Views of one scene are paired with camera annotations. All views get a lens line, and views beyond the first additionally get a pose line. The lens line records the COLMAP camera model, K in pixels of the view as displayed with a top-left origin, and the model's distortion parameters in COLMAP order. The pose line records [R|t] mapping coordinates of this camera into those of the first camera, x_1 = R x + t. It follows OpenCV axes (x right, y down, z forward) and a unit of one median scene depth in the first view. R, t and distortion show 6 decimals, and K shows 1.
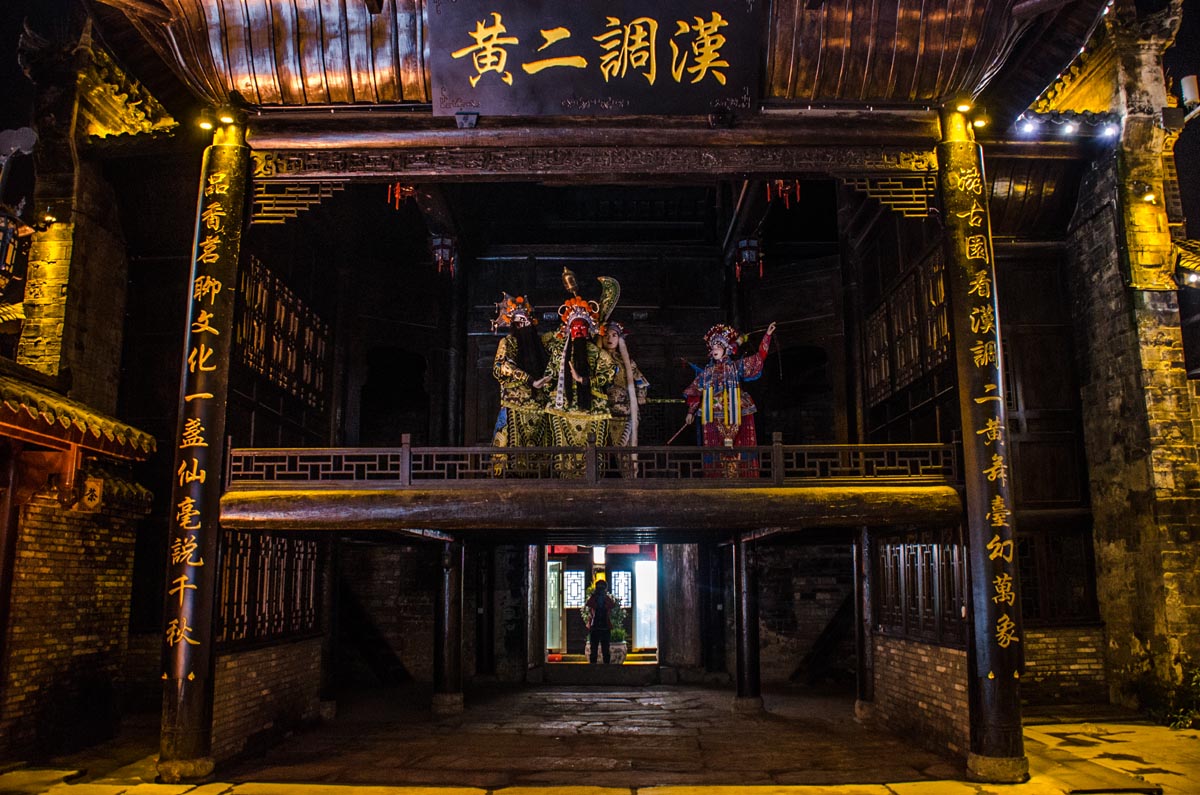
lens RADIAL K [[900.1, 0, 591.9], [0, 900.1, 393.2], [0, 0, 1]] dist [-0.149595, 0.091864]
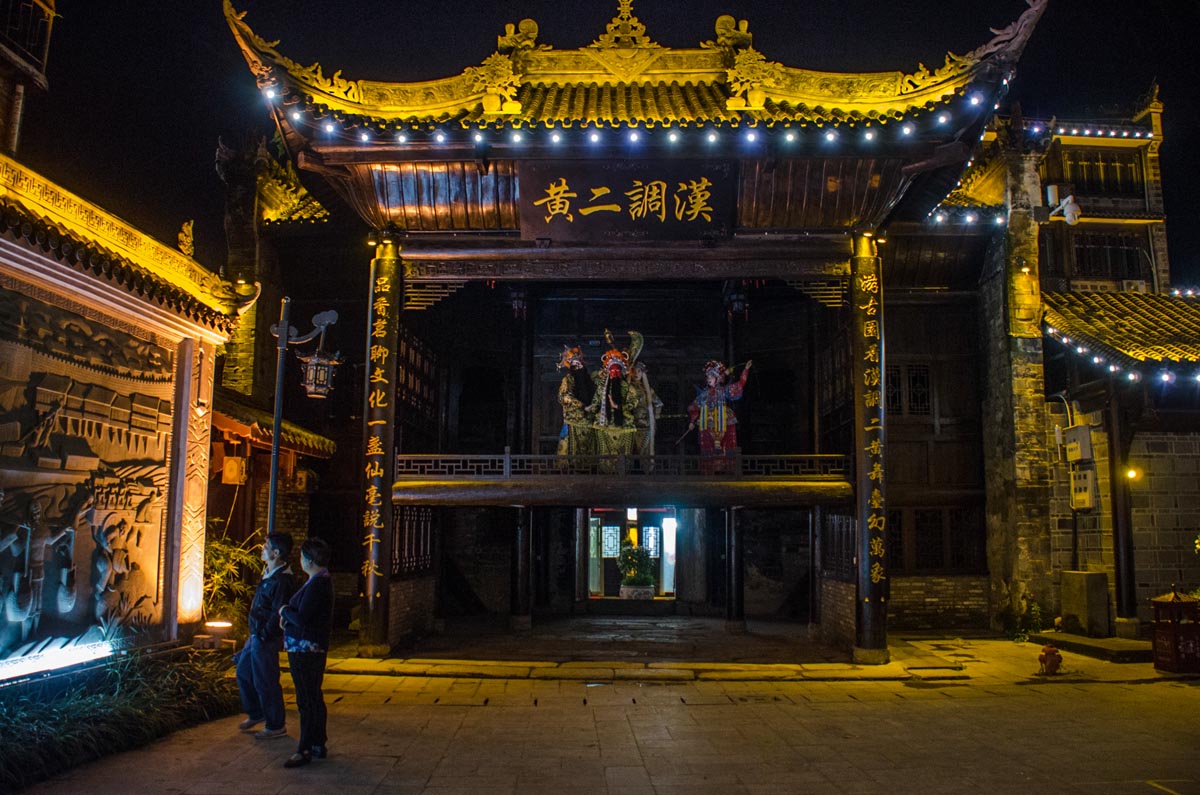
lens RADIAL K [[900.1, 0, 591.9], [0, 900.1, 393.2], [0, 0, 1]] dist [-0.149595, 0.091864]
pose [[0.999156, 0.004786, -0.040805, 0.008299], [-0.002643, 0.998622, 0.052404, -0.115850], [0.040999, -0.052252, 0.997792, -0.516253]]
